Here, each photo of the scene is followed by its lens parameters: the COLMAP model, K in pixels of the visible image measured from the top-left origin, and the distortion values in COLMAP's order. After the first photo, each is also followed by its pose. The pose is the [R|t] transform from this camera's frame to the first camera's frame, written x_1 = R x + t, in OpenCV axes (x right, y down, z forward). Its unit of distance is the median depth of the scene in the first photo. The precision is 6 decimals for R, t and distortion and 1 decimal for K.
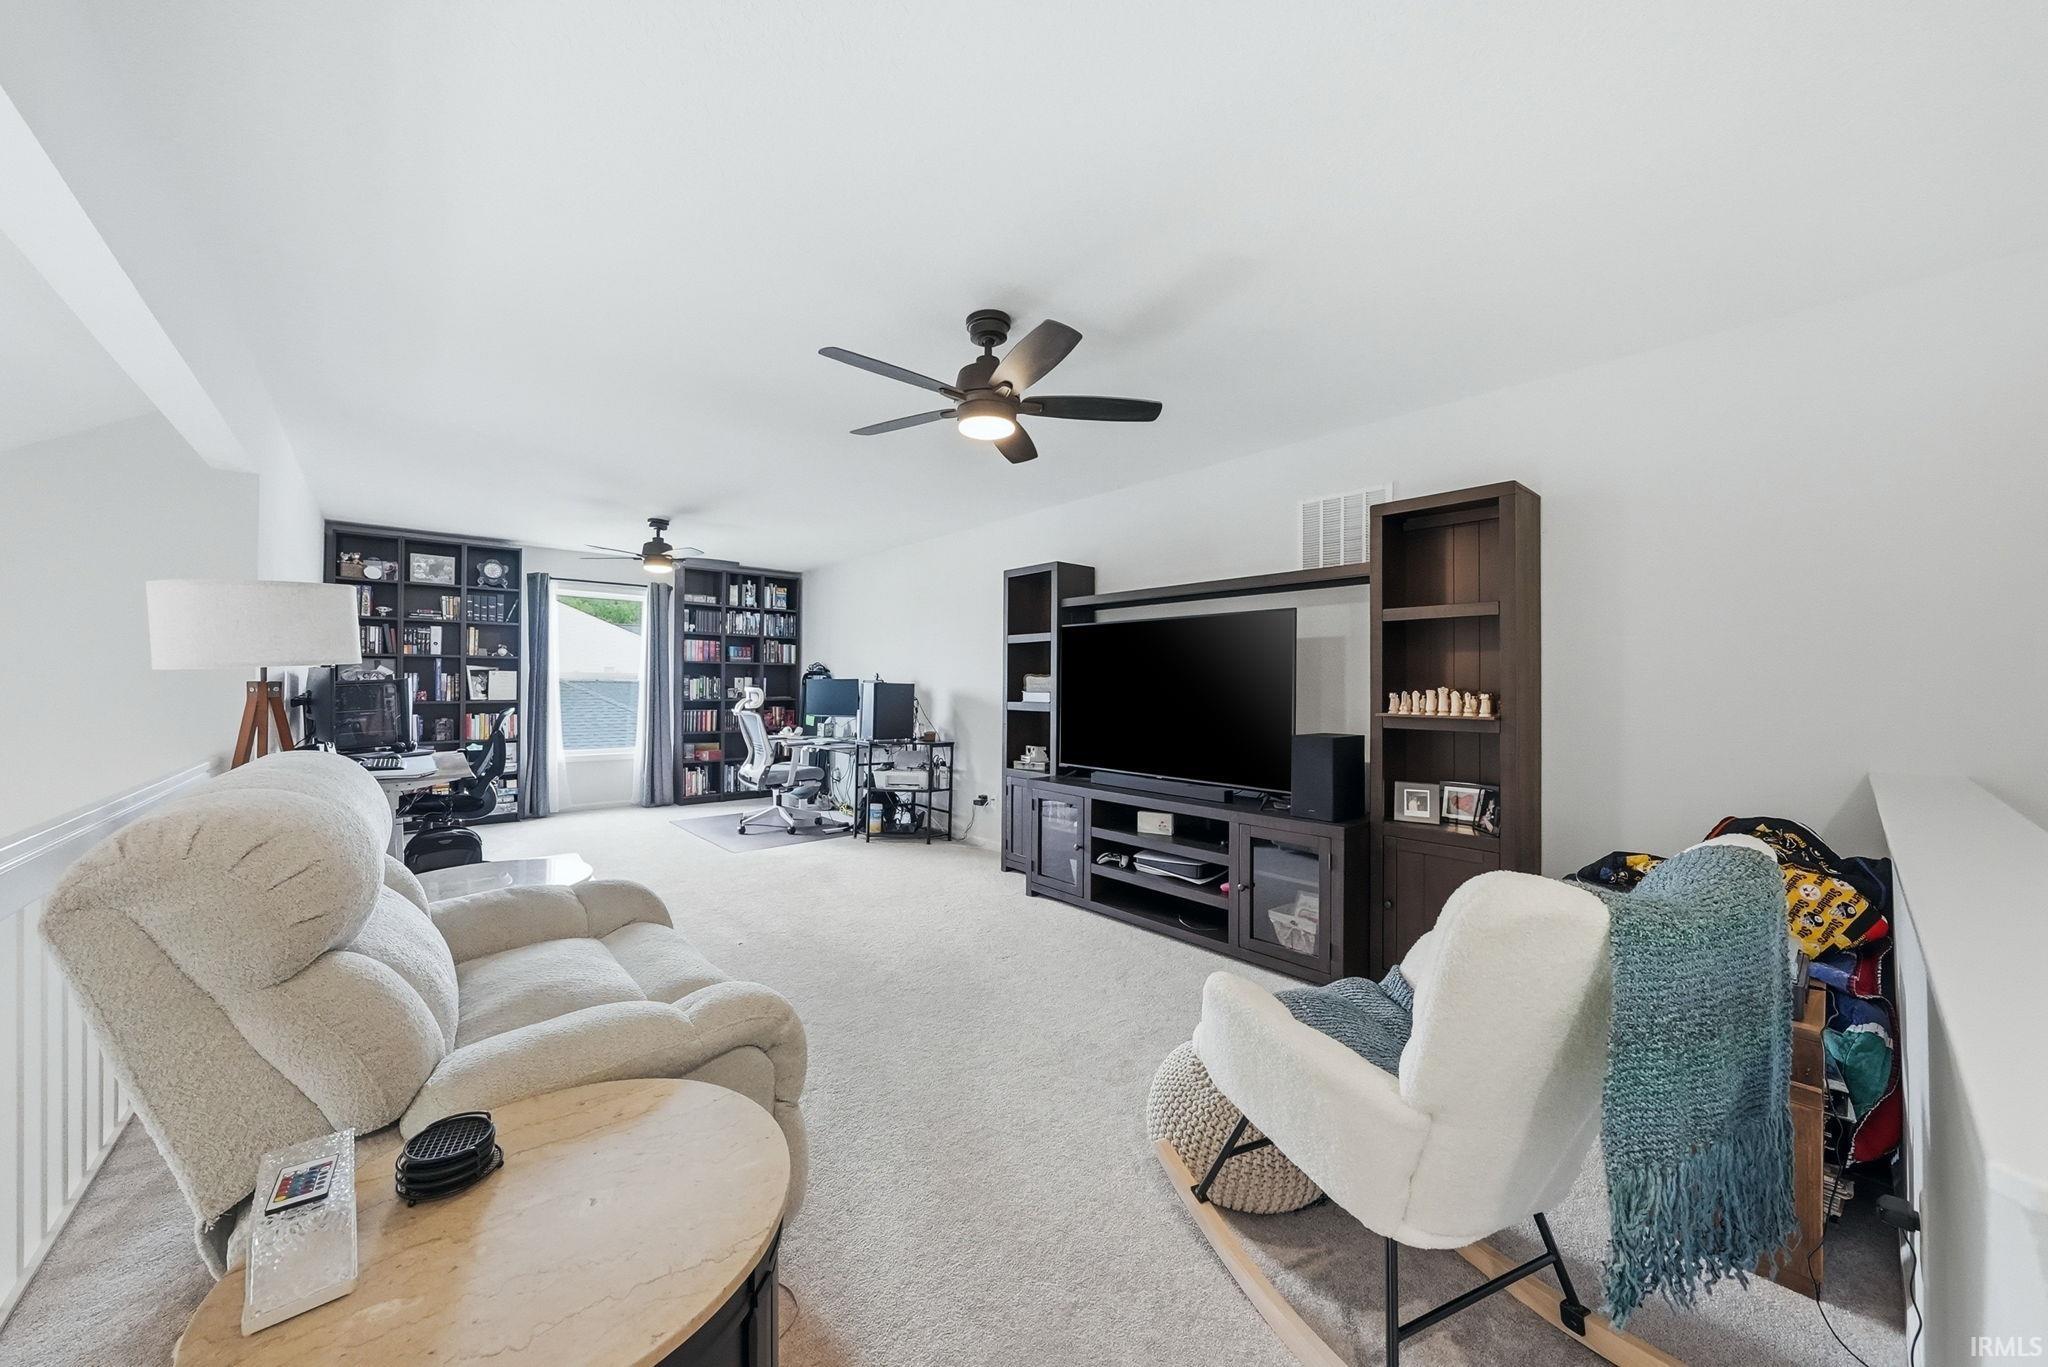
lens RADIAL K [[713.1, 0, 1016.6], [0, 713.1, 673.5], [0, 0, 1]] dist [0.000763, 0.000550]
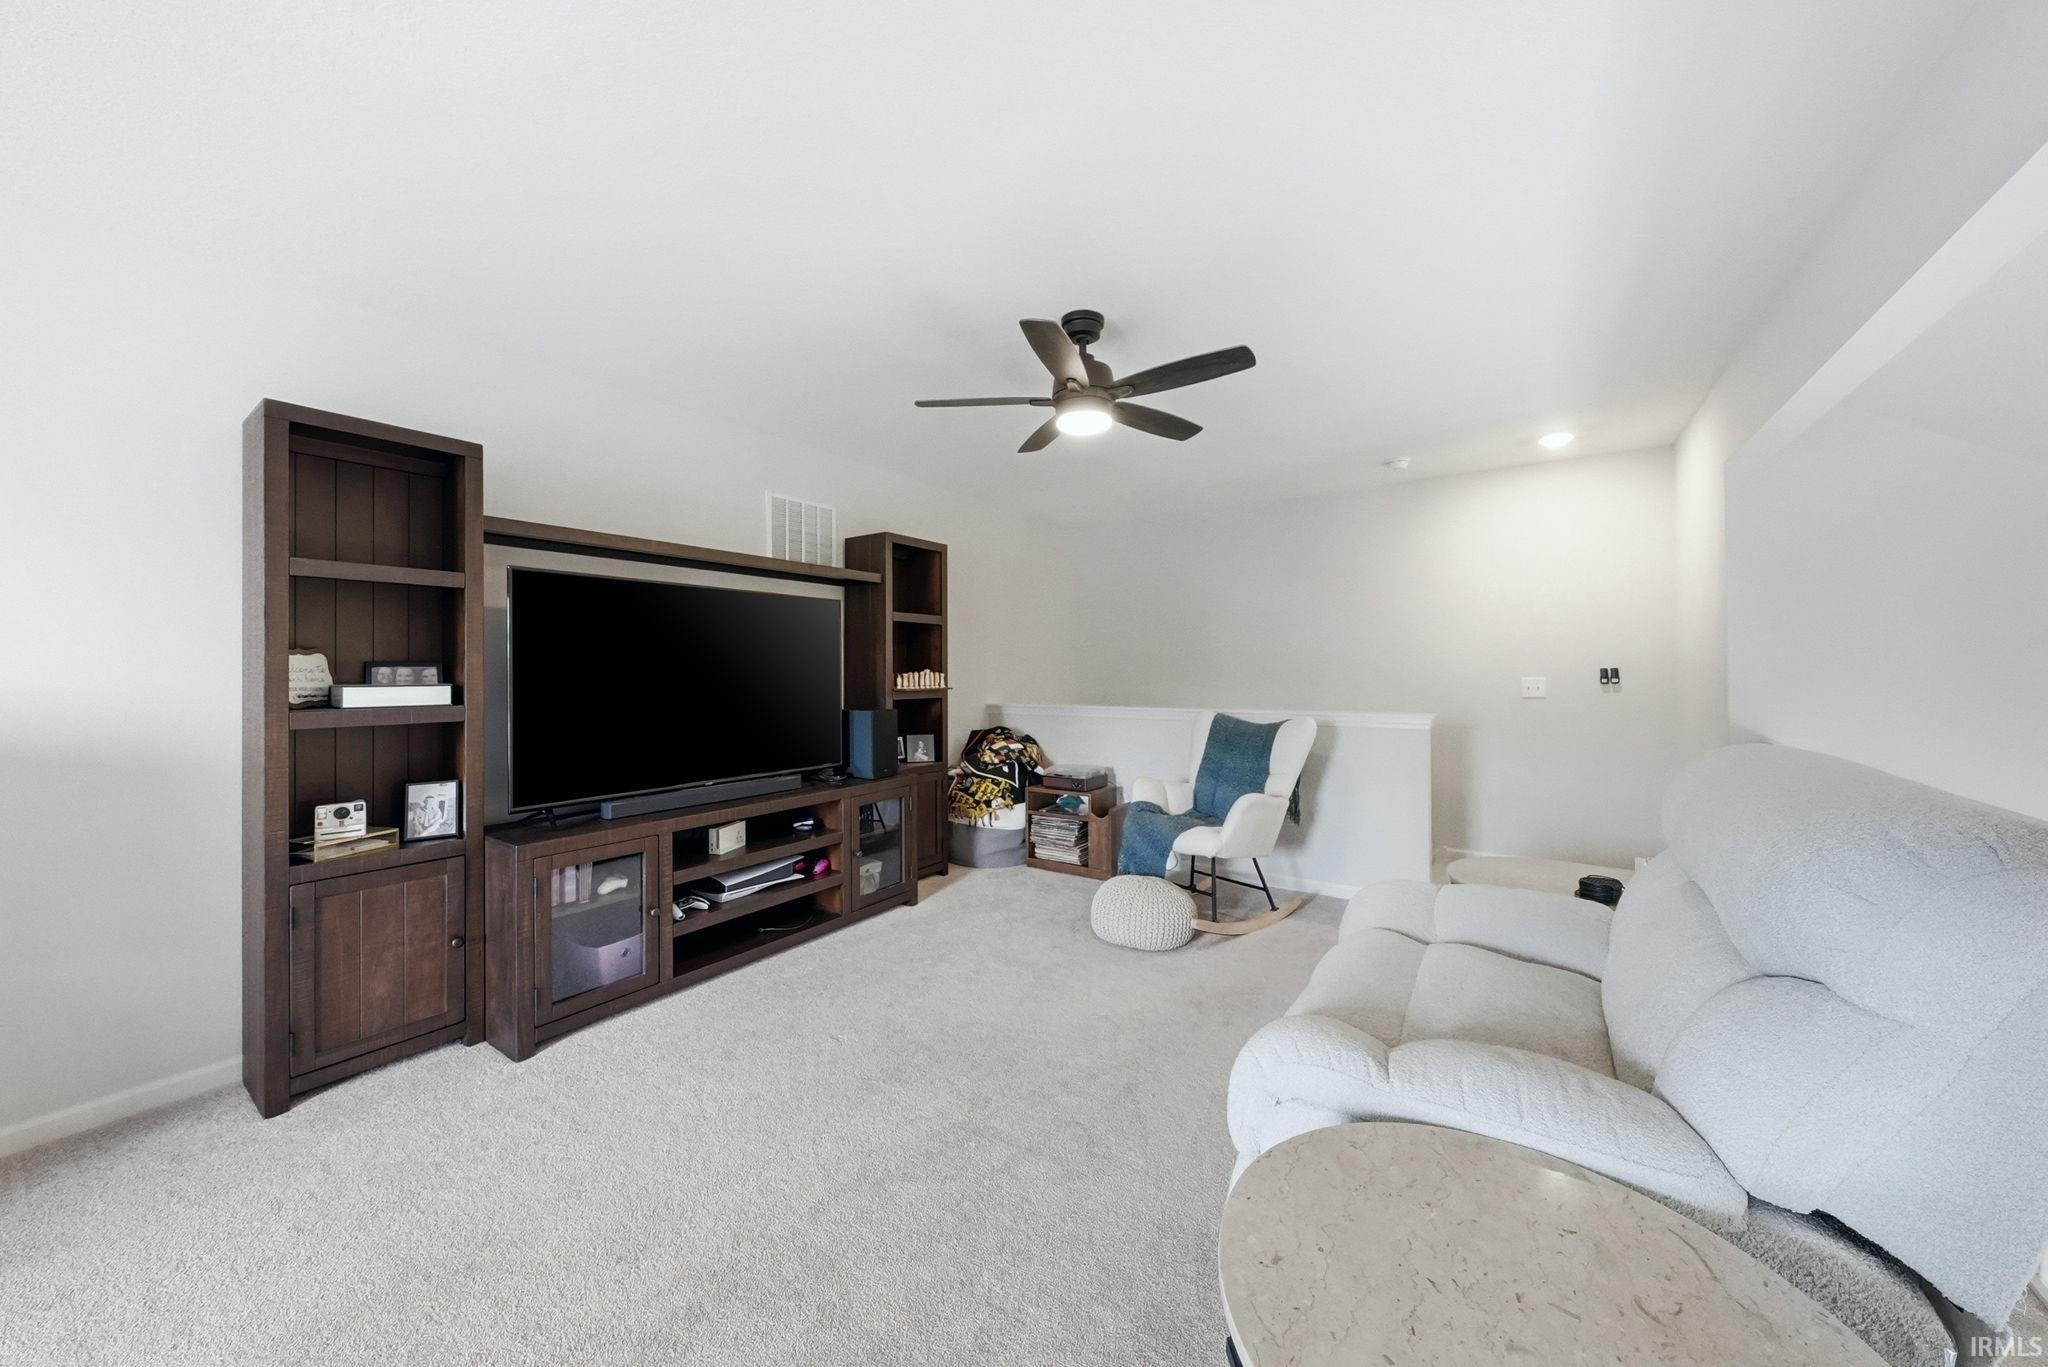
lens RADIAL K [[713.1, 0, 1016.6], [0, 713.1, 673.5], [0, 0, 1]] dist [0.000763, 0.000550]
pose [[-0.237243, -0.008587, 0.971412, -0.397098], [-0.008530, 0.999941, 0.006756, 0.007262], [-0.971413, -0.006683, -0.237303, 0.507602]]
